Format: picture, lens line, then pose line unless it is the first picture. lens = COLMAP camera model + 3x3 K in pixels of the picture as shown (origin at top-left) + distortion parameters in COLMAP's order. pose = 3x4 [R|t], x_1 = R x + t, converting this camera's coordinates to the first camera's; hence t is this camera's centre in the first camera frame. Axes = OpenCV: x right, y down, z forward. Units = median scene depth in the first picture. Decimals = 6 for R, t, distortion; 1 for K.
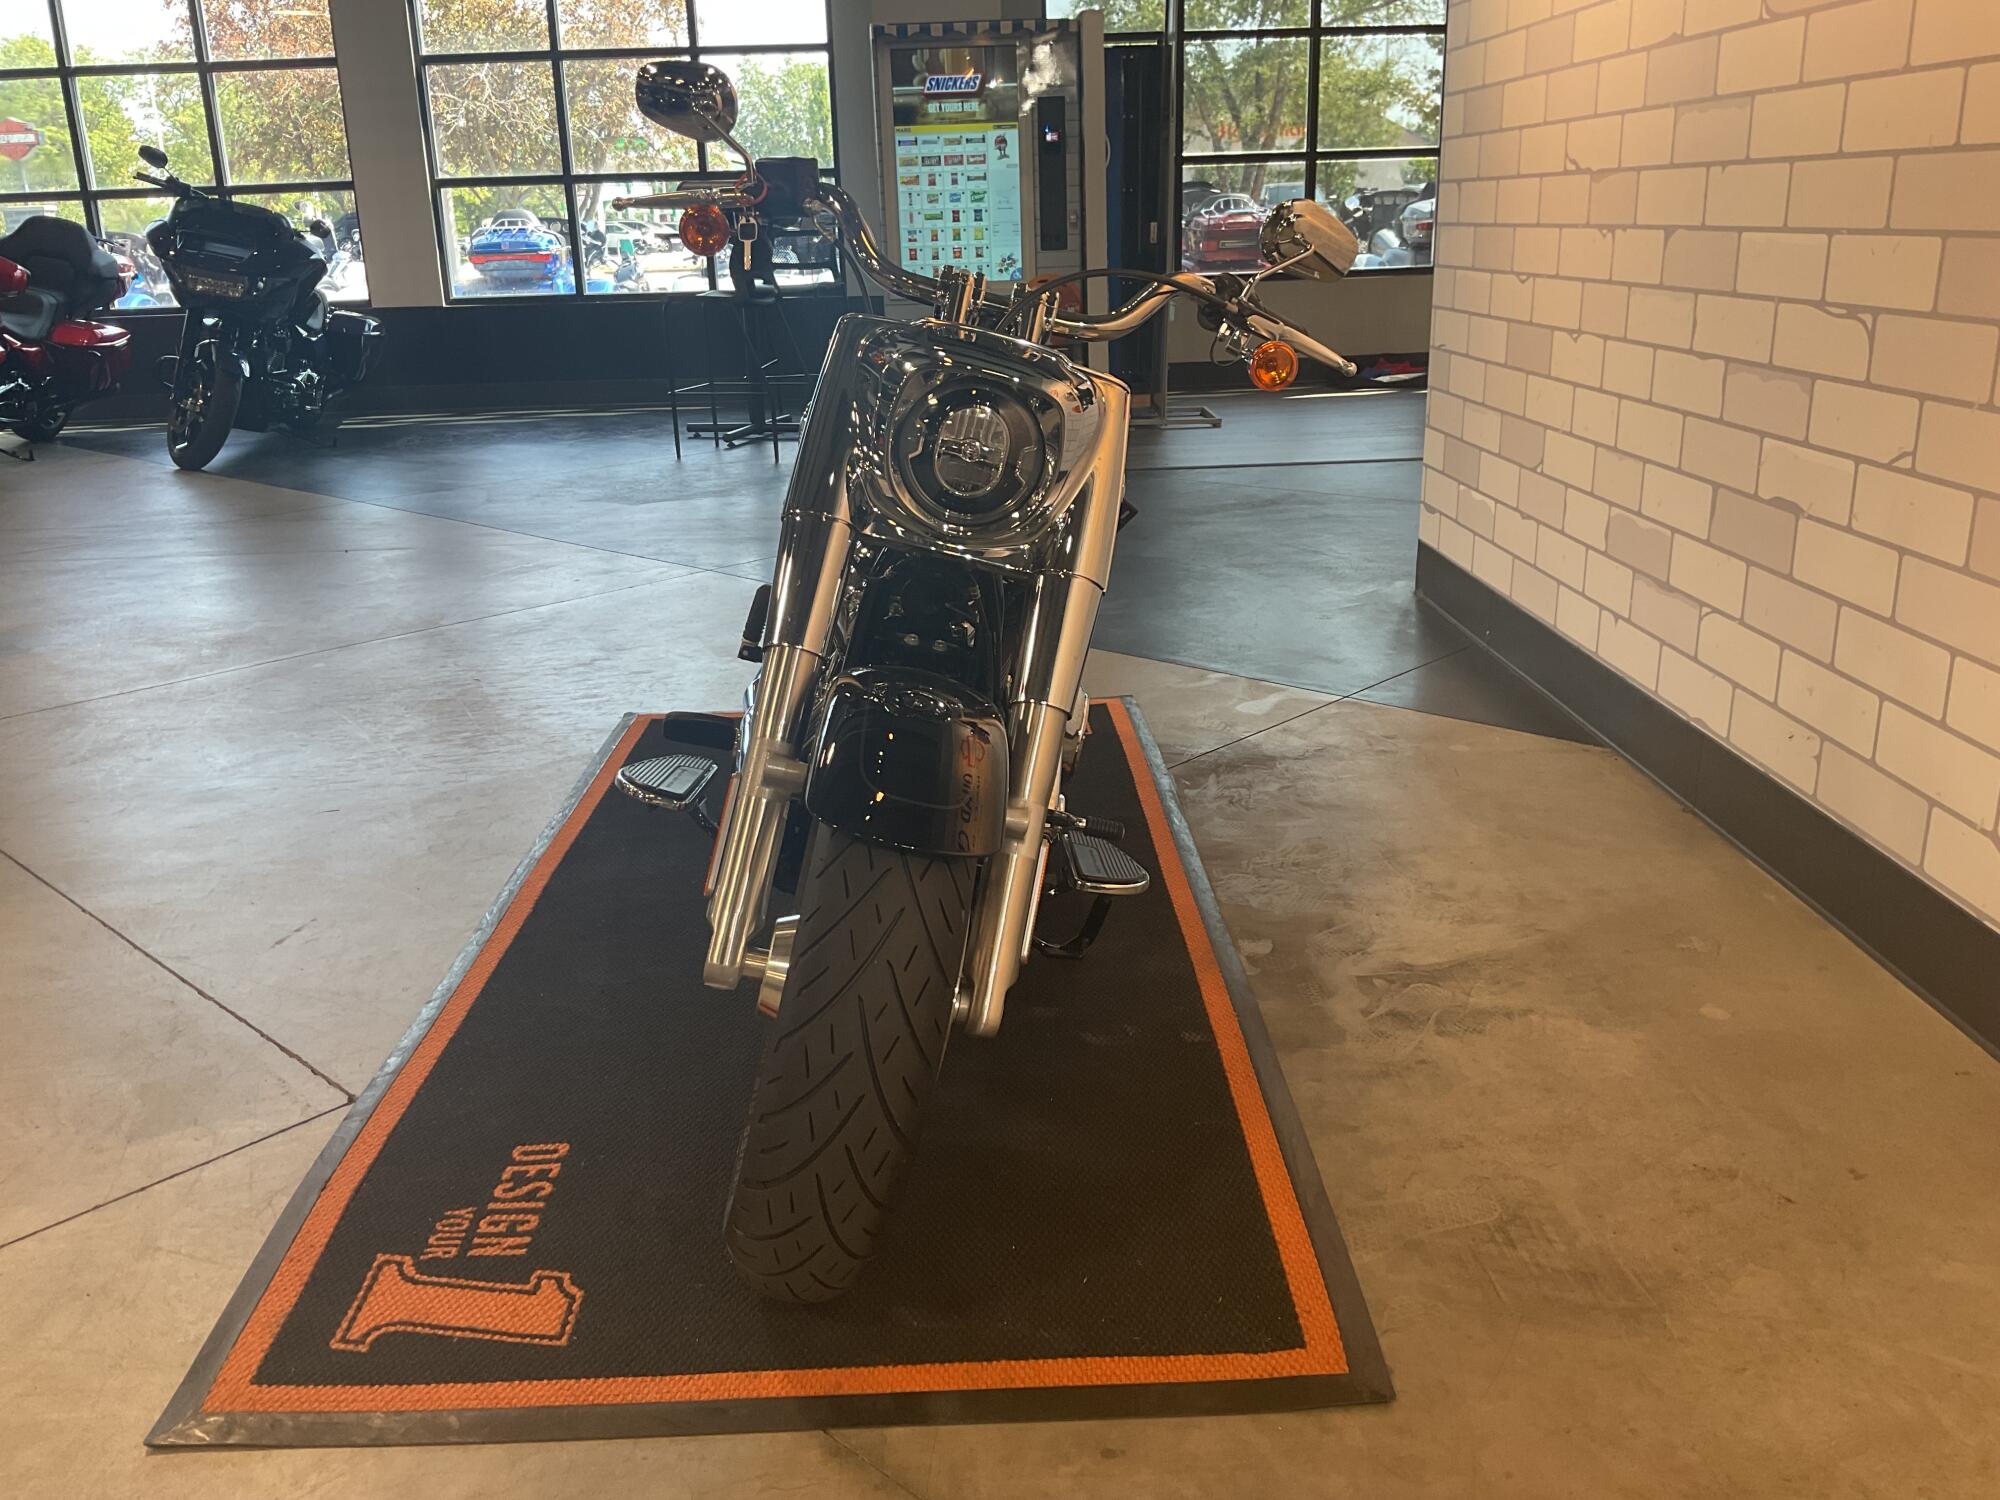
lens RADIAL K [[1642.5, 0, 1000.0], [0, 1642.5, 750.0], [0, 0, 1]] dist [0.065397, -0.164758]
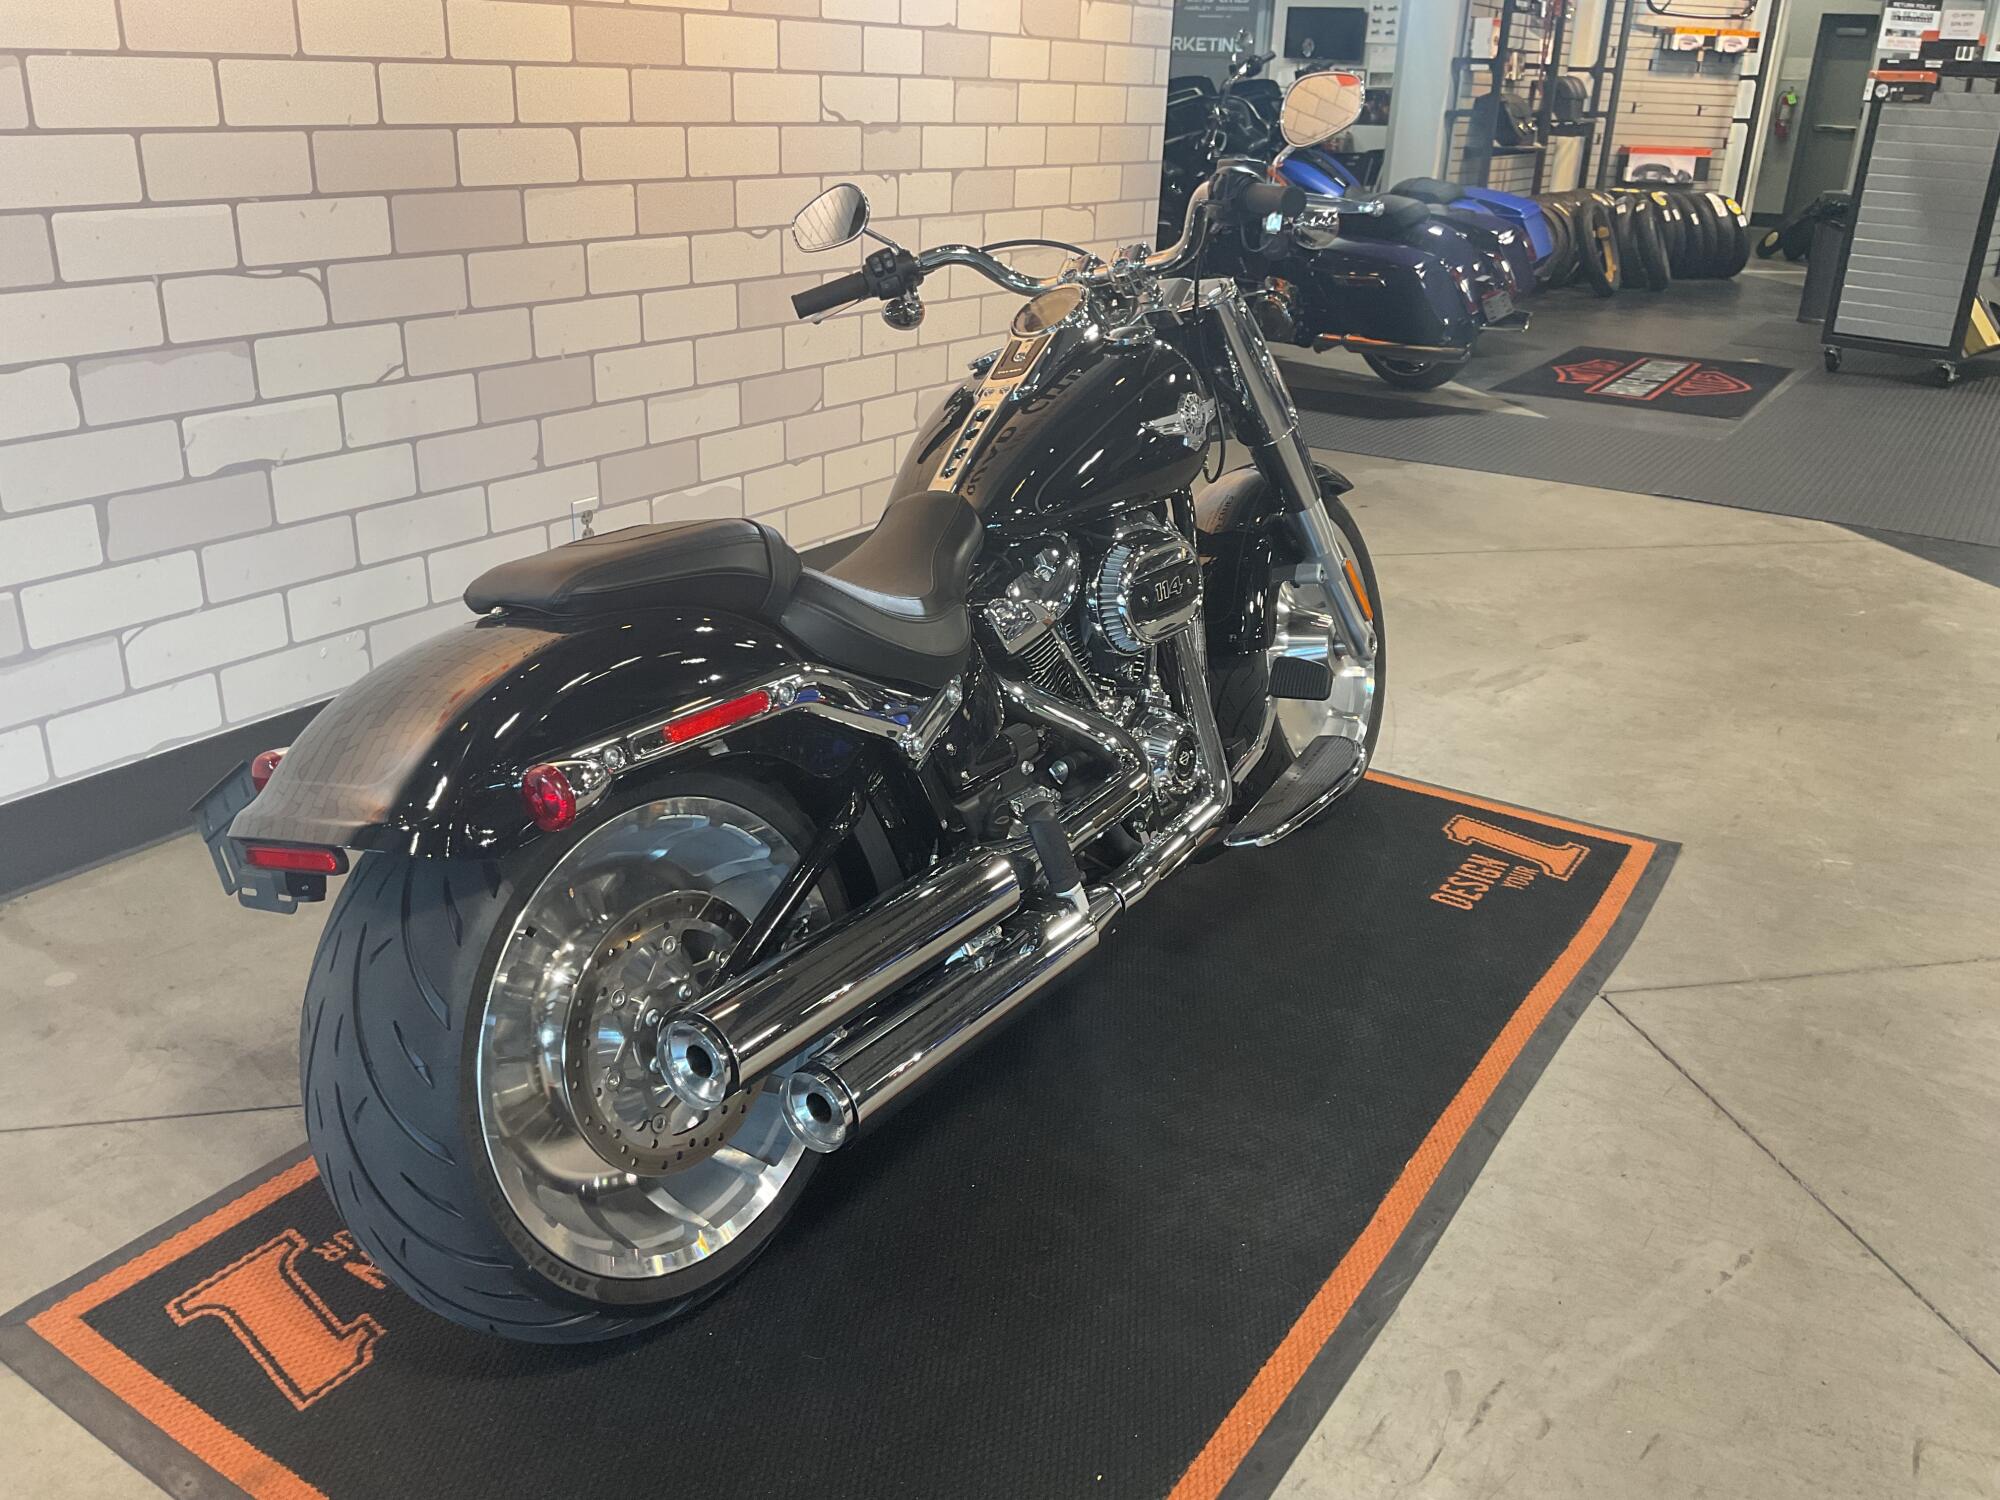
lens RADIAL K [[1642.5, 0, 1000.0], [0, 1642.5, 750.0], [0, 0, 1]] dist [0.065397, -0.164758]
pose [[-0.823425, -0.206242, 0.528617, -0.552147], [0.170092, 0.799049, 0.576705, -0.578886], [-0.541332, 0.564787, -0.622877, 1.645369]]
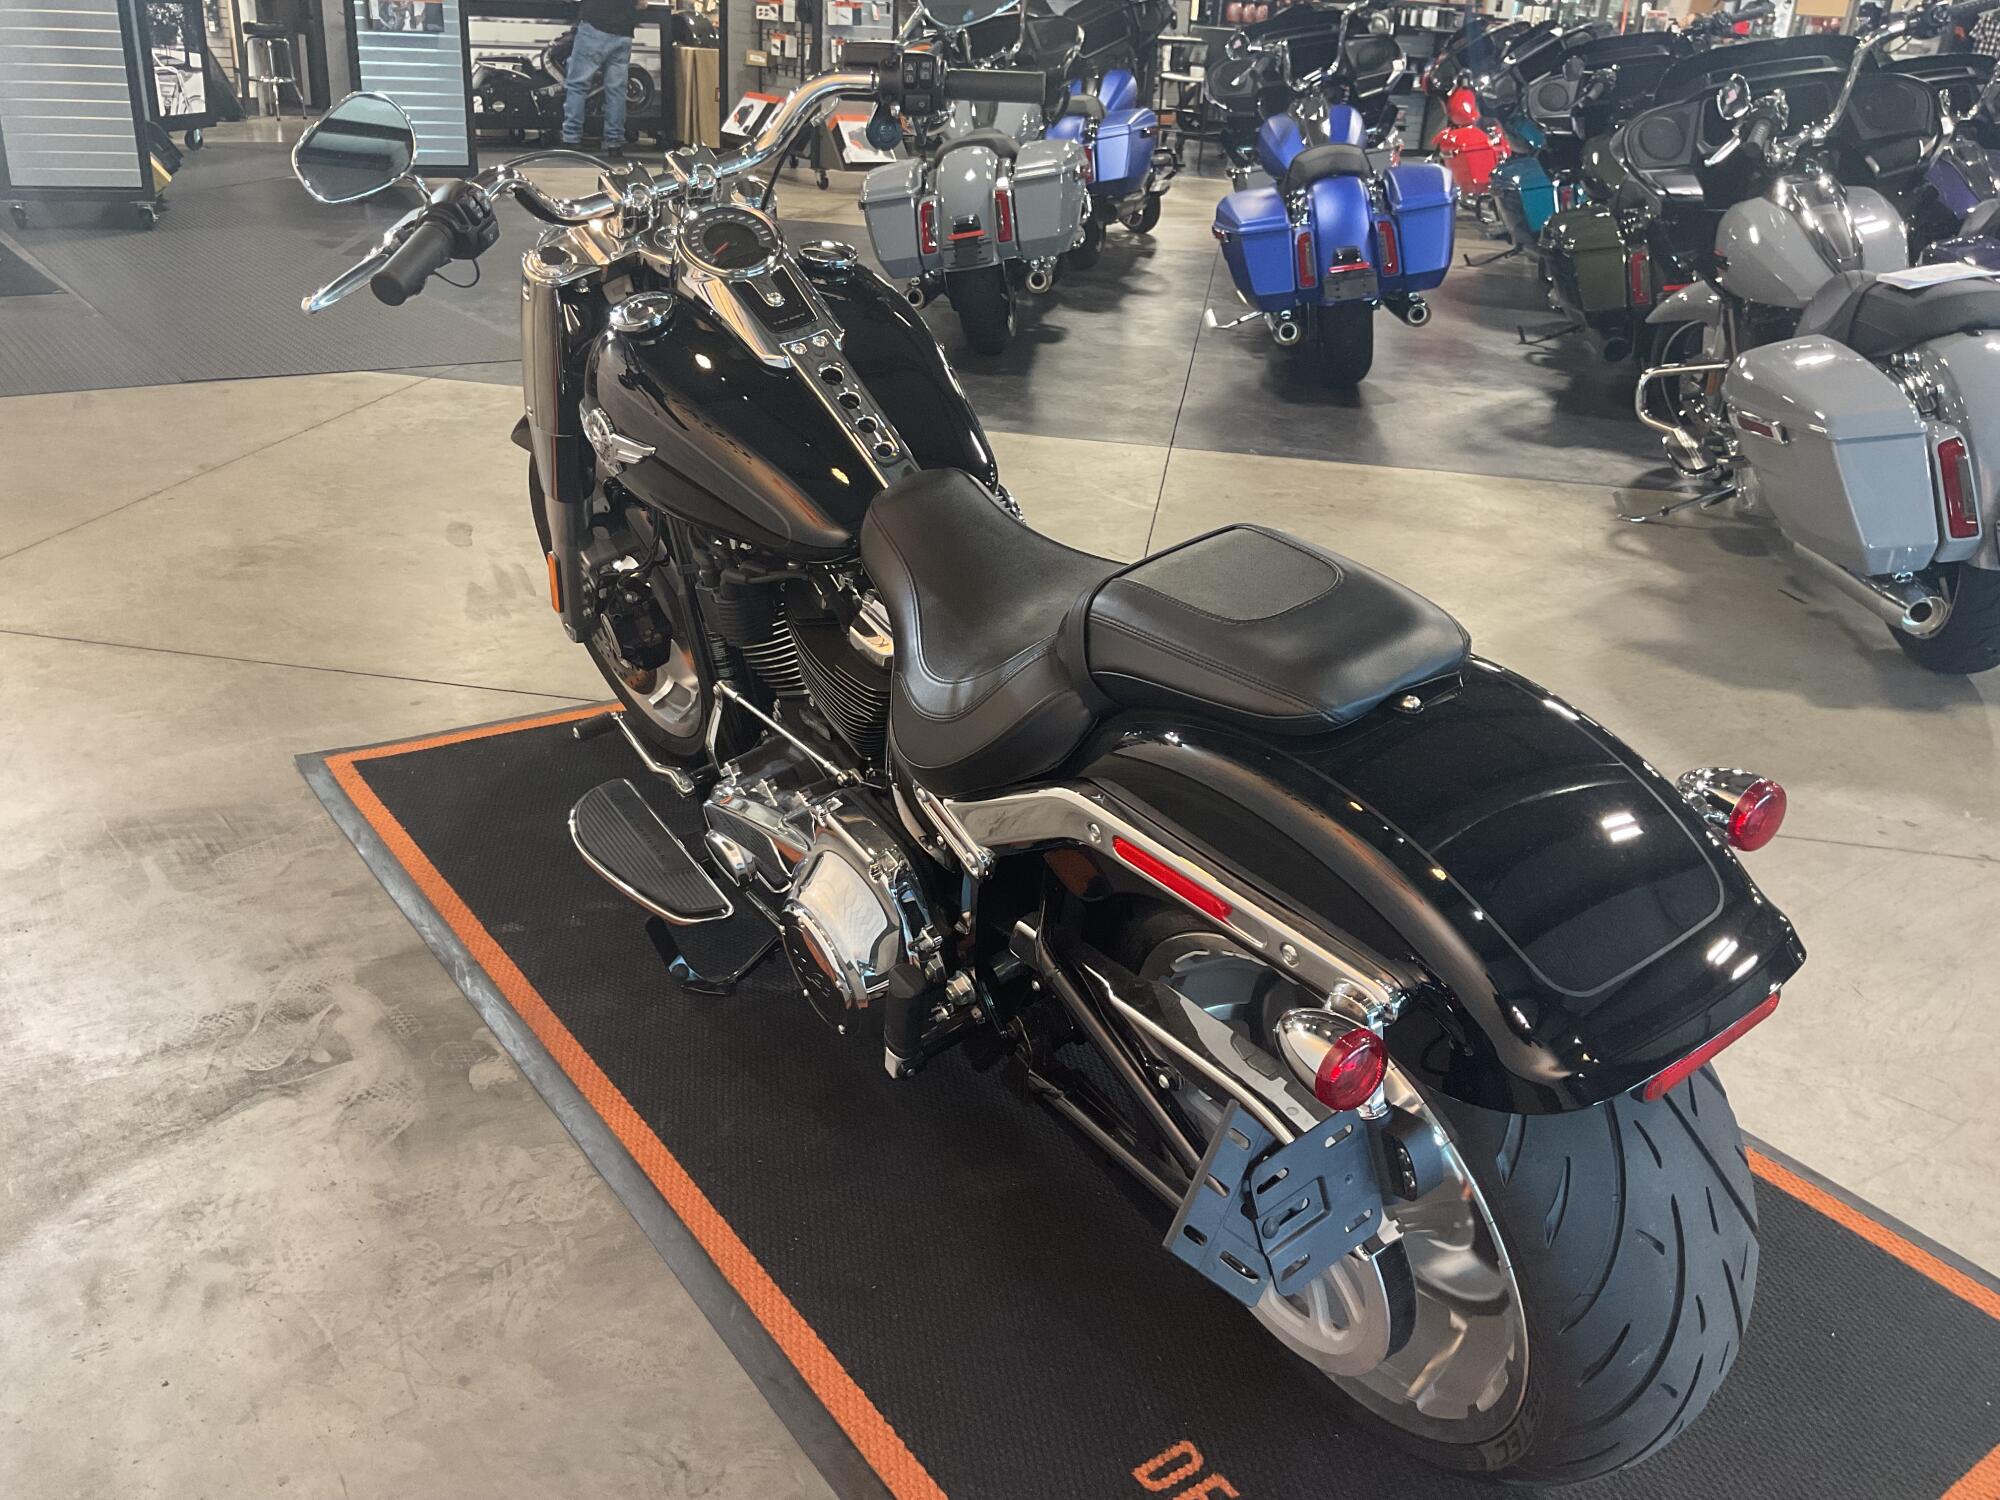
lens RADIAL K [[1642.5, 0, 1000.0], [0, 1642.5, 750.0], [0, 0, 1]] dist [0.065397, -0.164758]
pose [[-0.822741, 0.211649, -0.527543, 0.352573], [-0.209249, 0.750144, 0.627295, -0.561068], [0.528500, 0.626489, -0.572887, 1.546134]]
